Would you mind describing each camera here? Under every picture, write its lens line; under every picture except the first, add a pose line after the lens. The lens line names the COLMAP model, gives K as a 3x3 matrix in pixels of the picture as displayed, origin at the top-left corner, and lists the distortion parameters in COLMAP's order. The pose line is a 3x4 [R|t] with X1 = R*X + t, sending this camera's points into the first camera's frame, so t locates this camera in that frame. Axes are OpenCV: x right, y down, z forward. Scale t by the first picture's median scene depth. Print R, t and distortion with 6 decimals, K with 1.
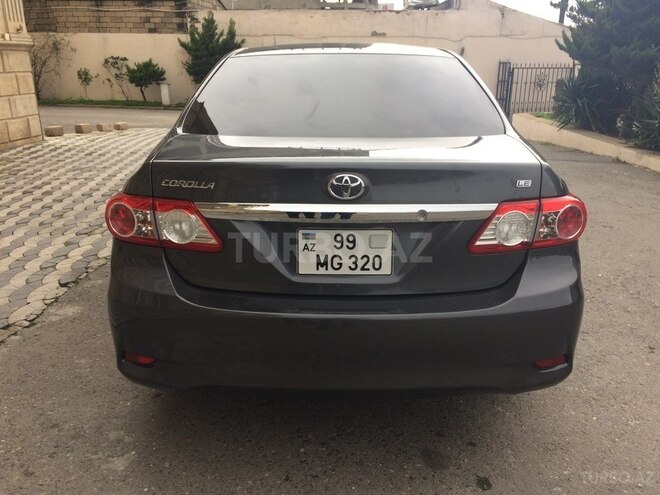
lens RADIAL K [[563.2, 0, 330.0], [0, 563.2, 247.5], [0, 0, 1]] dist [0.060508, -0.083497]
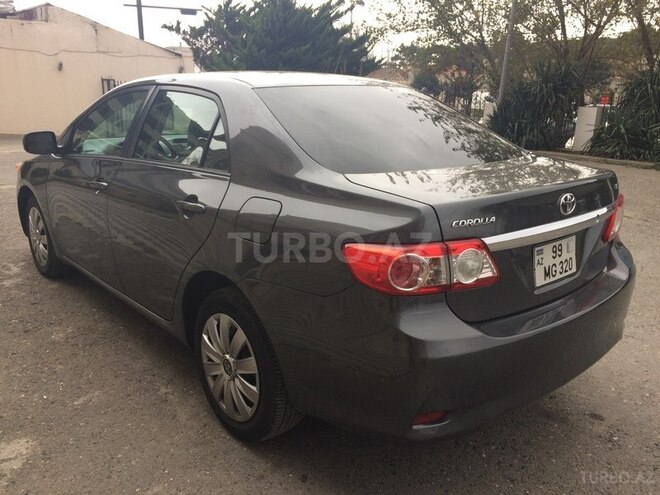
lens RADIAL K [[563.2, 0, 330.0], [0, 563.2, 247.5], [0, 0, 1]] dist [0.060508, -0.083497]
pose [[0.743107, -0.170554, 0.647072, -0.090186], [0.187030, 0.981374, 0.043881, -0.013111], [-0.642504, 0.088413, 0.761165, 0.033622]]
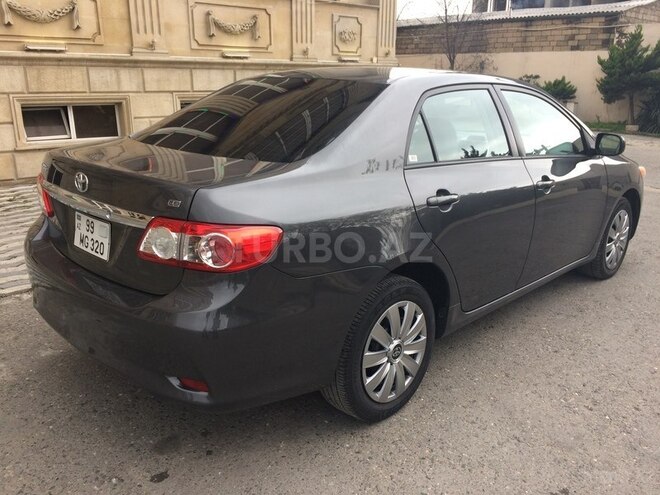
lens RADIAL K [[563.2, 0, 330.0], [0, 563.2, 247.5], [0, 0, 1]] dist [0.060508, -0.083497]
pose [[0.719971, 0.203505, -0.663496, 0.104667], [-0.221660, 0.973396, 0.058030, -0.013019], [0.657654, 0.105291, 0.745926, 0.034161]]
